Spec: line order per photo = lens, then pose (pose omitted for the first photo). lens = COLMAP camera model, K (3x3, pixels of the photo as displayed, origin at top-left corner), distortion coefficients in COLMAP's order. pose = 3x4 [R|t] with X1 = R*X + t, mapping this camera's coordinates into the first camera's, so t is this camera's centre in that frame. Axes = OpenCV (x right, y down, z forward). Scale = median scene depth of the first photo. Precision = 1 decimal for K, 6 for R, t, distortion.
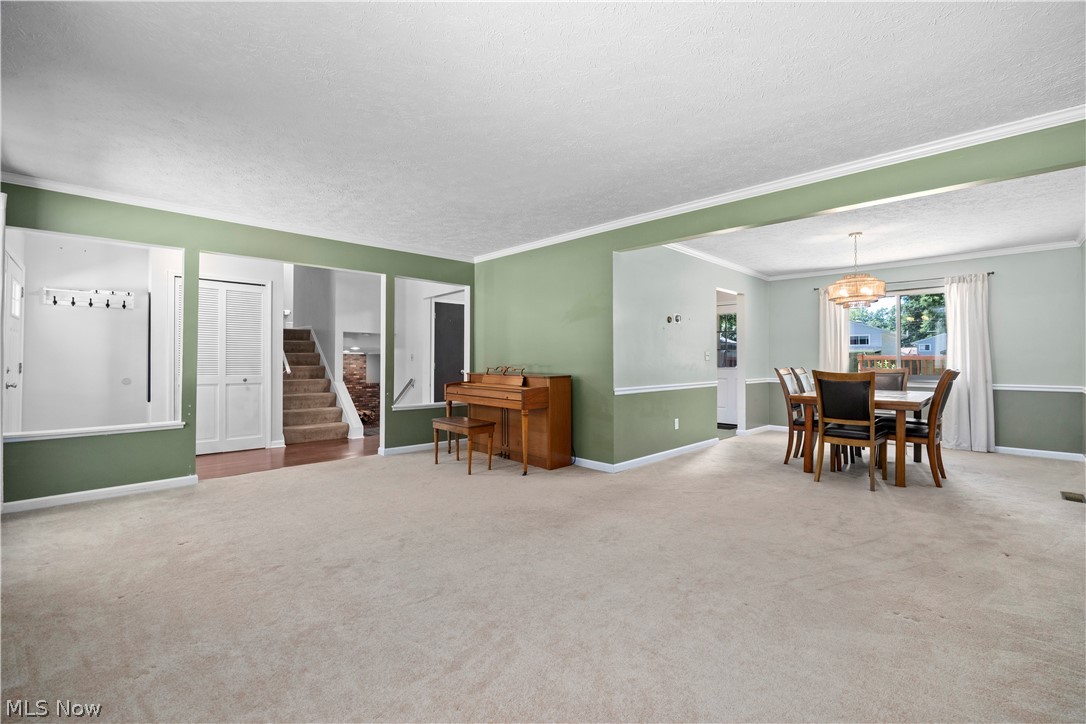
lens RADIAL K [[466.6, 0, 540.4], [0, 466.6, 359.4], [0, 0, 1]] dist [-0.015618, -0.000099]
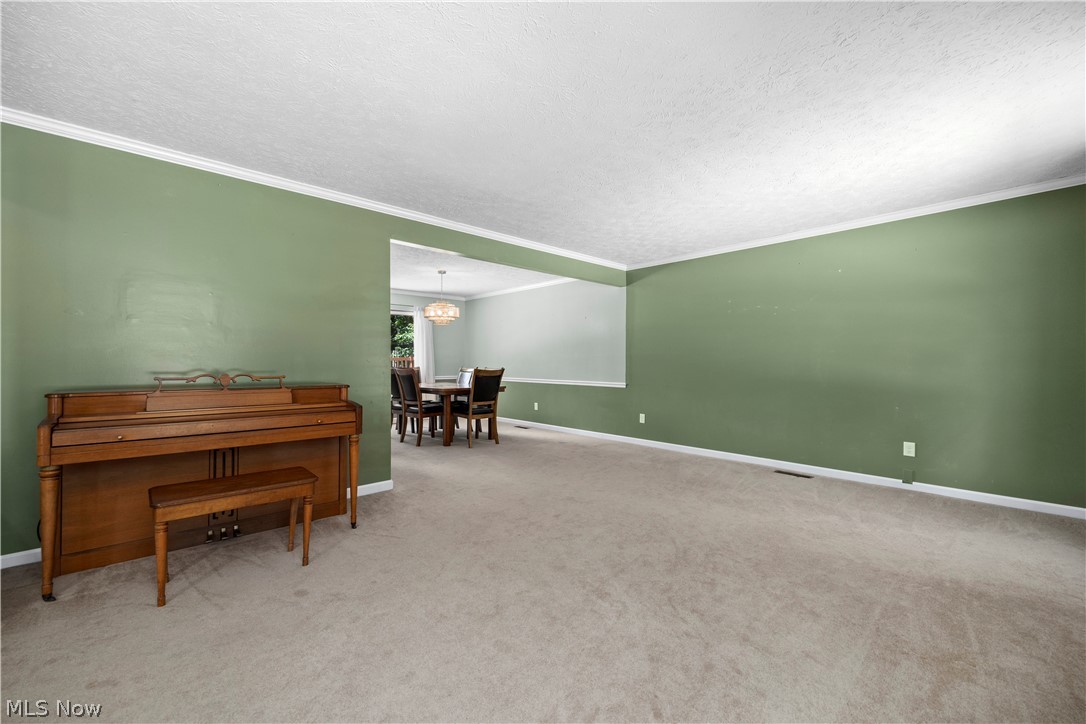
lens RADIAL K [[441.0, 0, 543.0], [0, 441.0, 362.0], [0, 0, 1]] dist [0.001259, 0.000143]
pose [[0.033662, -0.004919, 0.999421, -0.609730], [-0.003800, 0.999980, 0.005049, -0.003899], [-0.999426, -0.003968, 0.033643, 0.619611]]
